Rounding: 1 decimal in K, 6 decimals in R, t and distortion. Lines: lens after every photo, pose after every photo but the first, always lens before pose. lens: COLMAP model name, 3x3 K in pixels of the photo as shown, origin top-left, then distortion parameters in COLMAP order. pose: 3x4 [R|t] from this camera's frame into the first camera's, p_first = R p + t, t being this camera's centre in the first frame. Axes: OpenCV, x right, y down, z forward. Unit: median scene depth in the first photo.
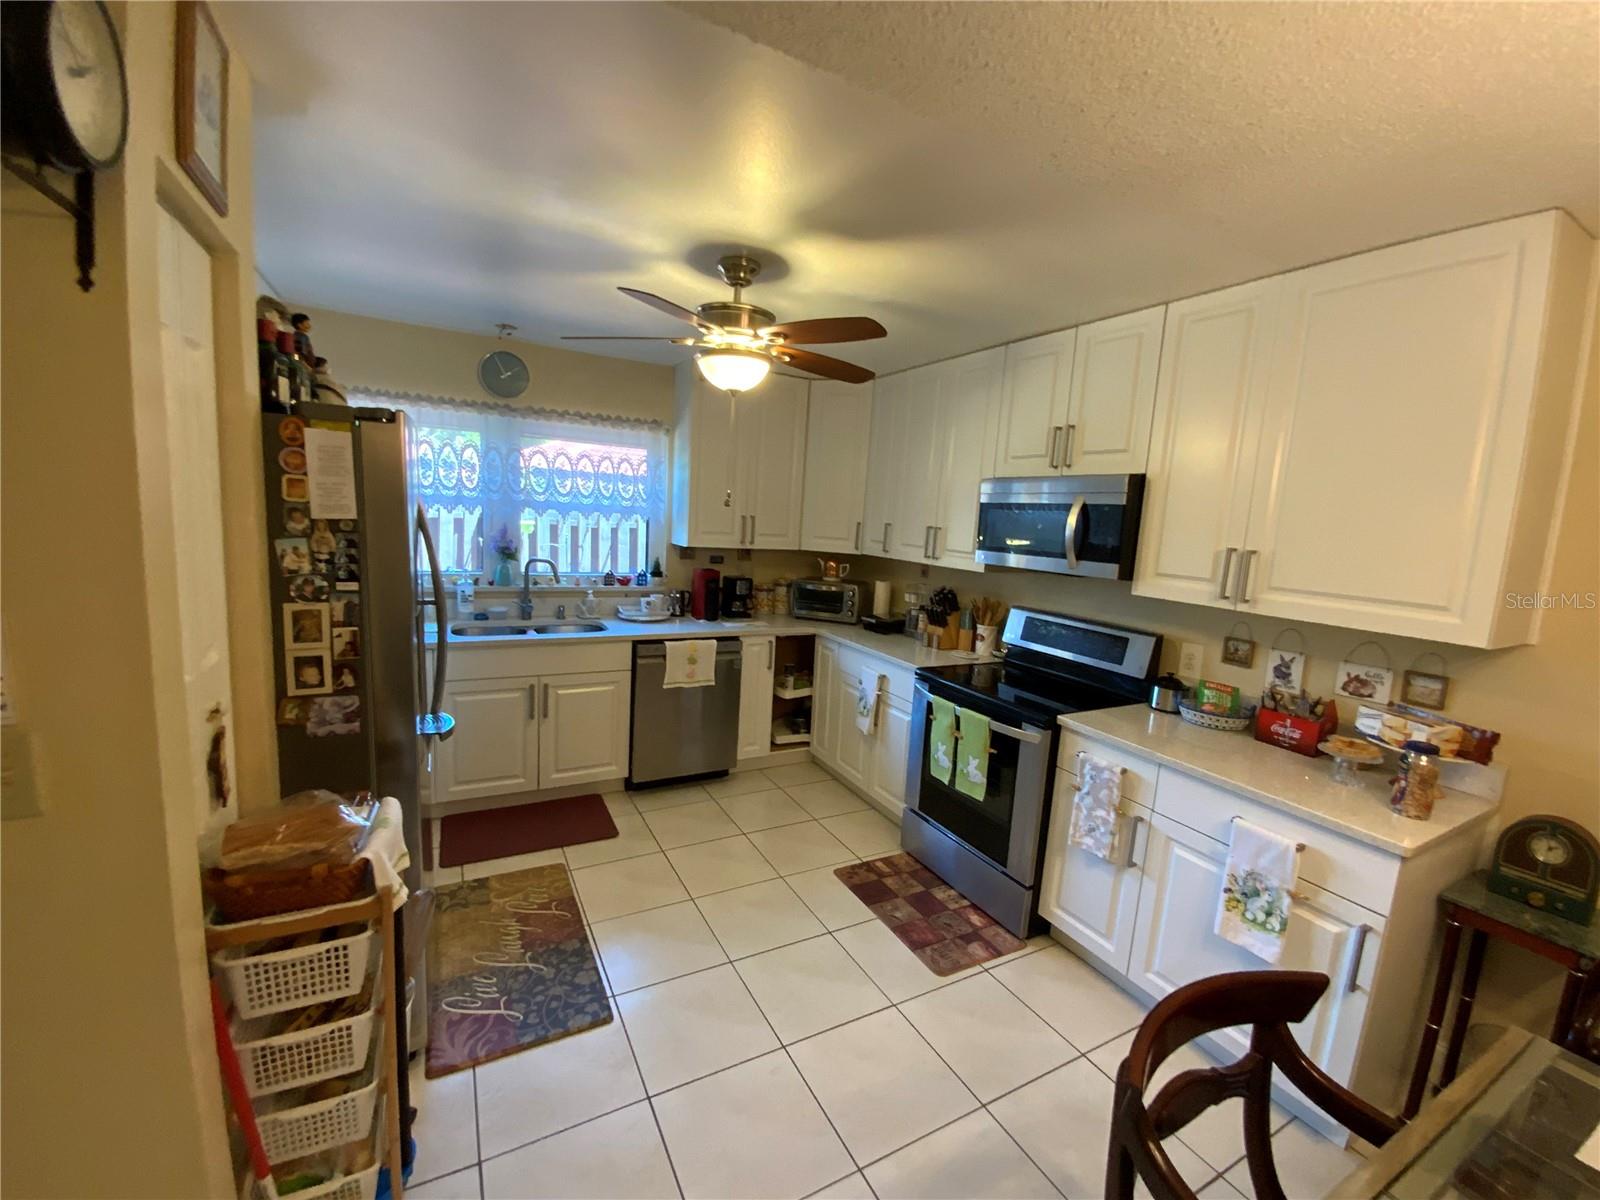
lens RADIAL K [[644.5, 0, 796.9], [0, 644.5, 605.3], [0, 0, 1]] dist [-0.017470, -0.005101]
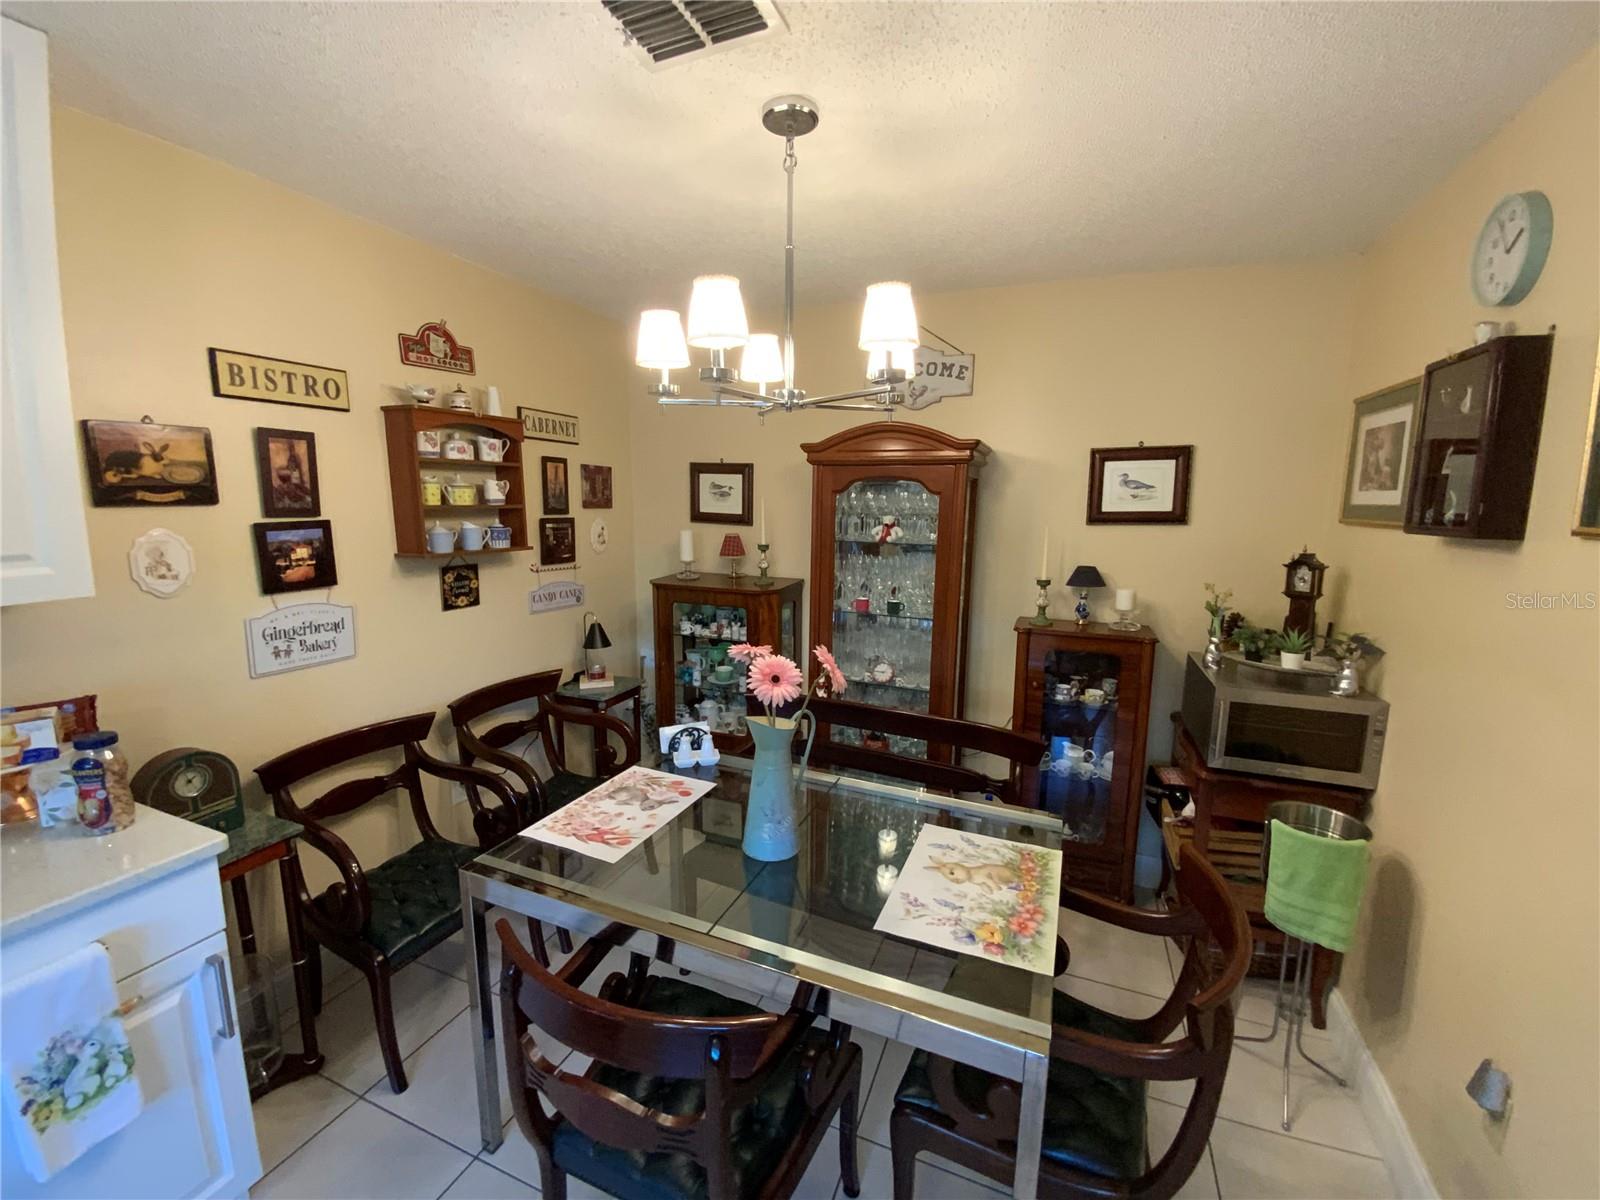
lens RADIAL K [[644.5, 0, 803.3], [0, 644.5, 594.4], [0, 0, 1]] dist [-0.017470, -0.005101]
pose [[-0.629001, -0.182655, 0.755642, -0.075342], [0.055502, 0.958975, 0.278006, -0.101370], [-0.775420, 0.216806, -0.593059, 0.719016]]
